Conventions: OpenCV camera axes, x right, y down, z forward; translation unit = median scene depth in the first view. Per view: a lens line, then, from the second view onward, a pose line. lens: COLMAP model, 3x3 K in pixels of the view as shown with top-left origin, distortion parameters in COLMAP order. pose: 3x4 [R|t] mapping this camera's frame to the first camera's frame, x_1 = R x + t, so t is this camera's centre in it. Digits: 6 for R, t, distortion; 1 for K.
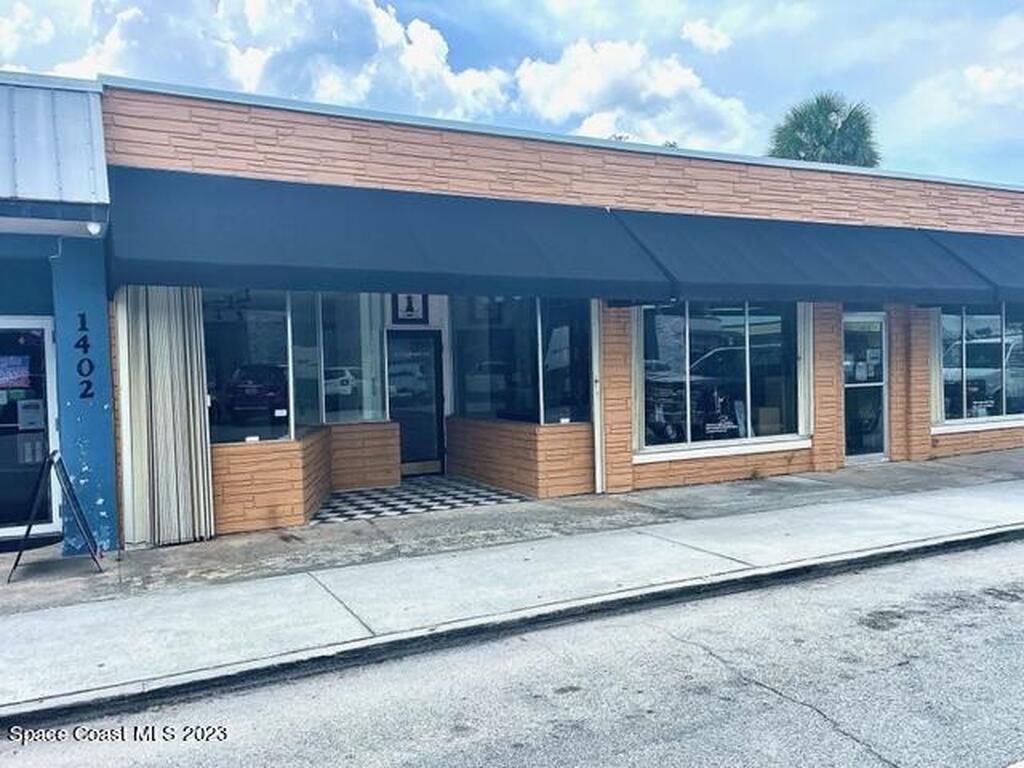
lens RADIAL K [[1094.9, 0, 513.4], [0, 1094.9, 384.7], [0, 0, 1]] dist [0.042584, 0.000000]
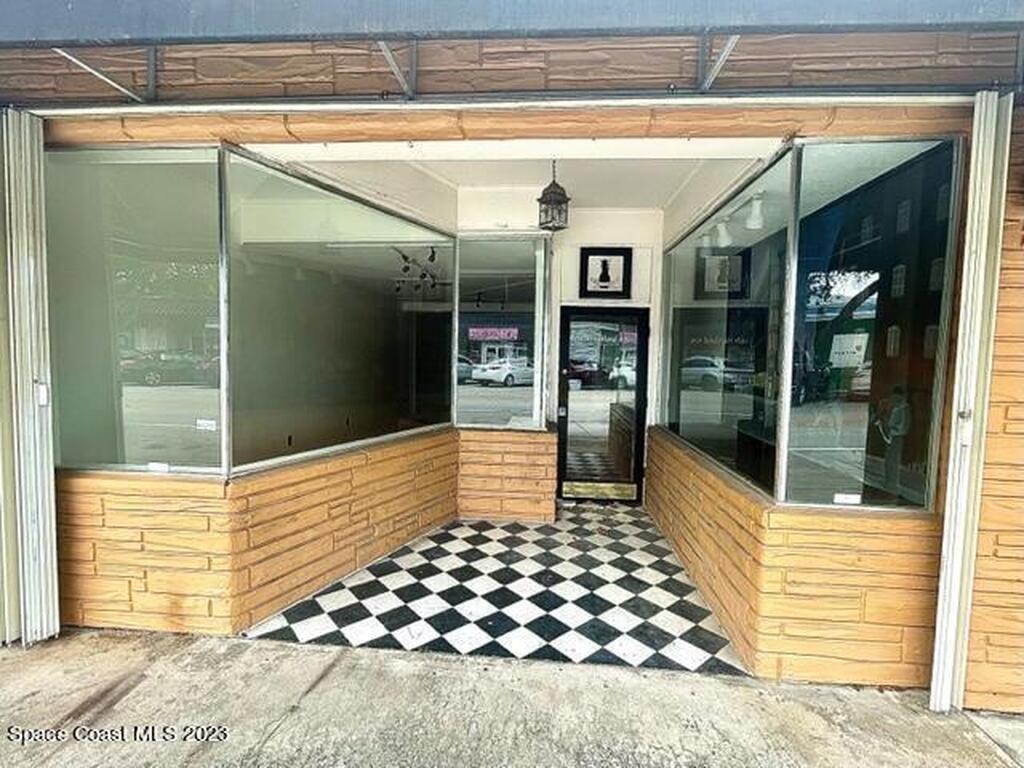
lens RADIAL K [[466.3, 0, 510.5], [0, 466.3, 380.4], [0, 0, 1]] dist [-0.000267, -0.000302]
pose [[0.831766, 0.071103, -0.550554, 0.035207], [-0.051373, 0.997366, 0.051195, -0.014379], [0.552744, -0.014299, 0.833228, 0.783797]]
